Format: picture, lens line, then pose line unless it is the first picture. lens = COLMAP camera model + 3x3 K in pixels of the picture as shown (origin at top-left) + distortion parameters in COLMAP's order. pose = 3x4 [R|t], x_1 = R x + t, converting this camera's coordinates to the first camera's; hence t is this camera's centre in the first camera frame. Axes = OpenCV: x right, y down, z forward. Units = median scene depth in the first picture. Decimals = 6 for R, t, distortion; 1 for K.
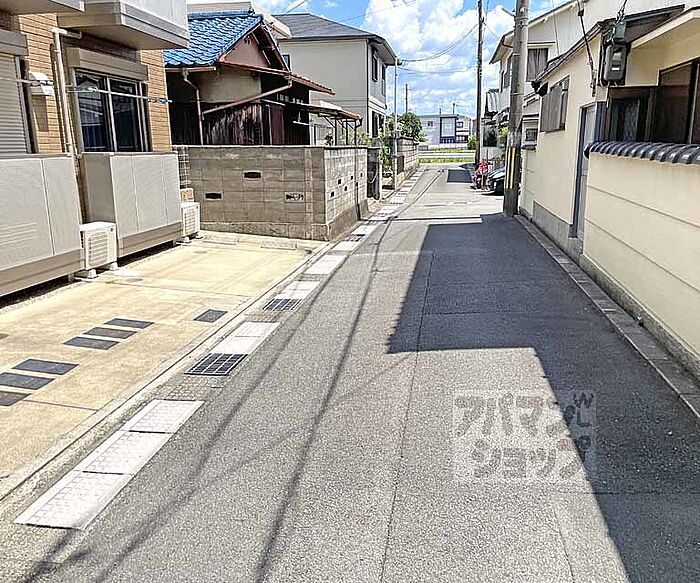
lens RADIAL K [[589.4, 0, 365.5], [0, 589.4, 292.2], [0, 0, 1]] dist [0.047519, -0.116686]
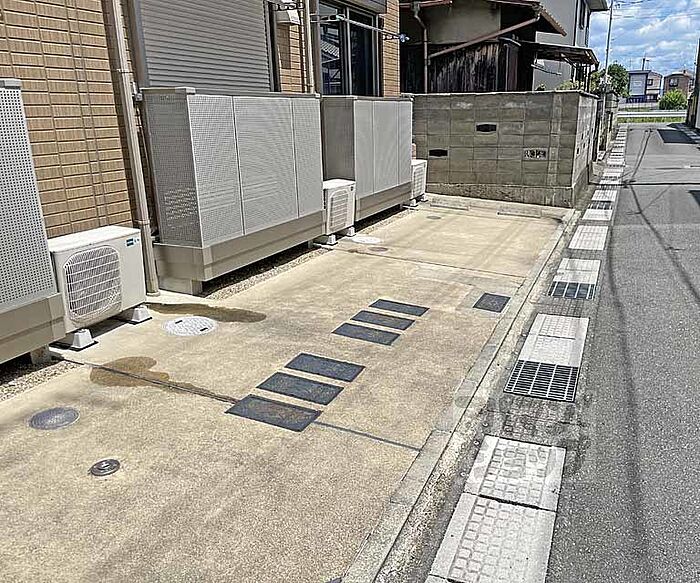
lens RADIAL K [[589.4, 0, 365.5], [0, 589.4, 292.2], [0, 0, 1]] dist [0.047519, -0.116686]
pose [[0.965516, 0.062292, -0.252781, -0.190266], [-0.047992, 0.996900, 0.062354, -0.010898], [0.255881, -0.048073, 0.965512, 0.182424]]
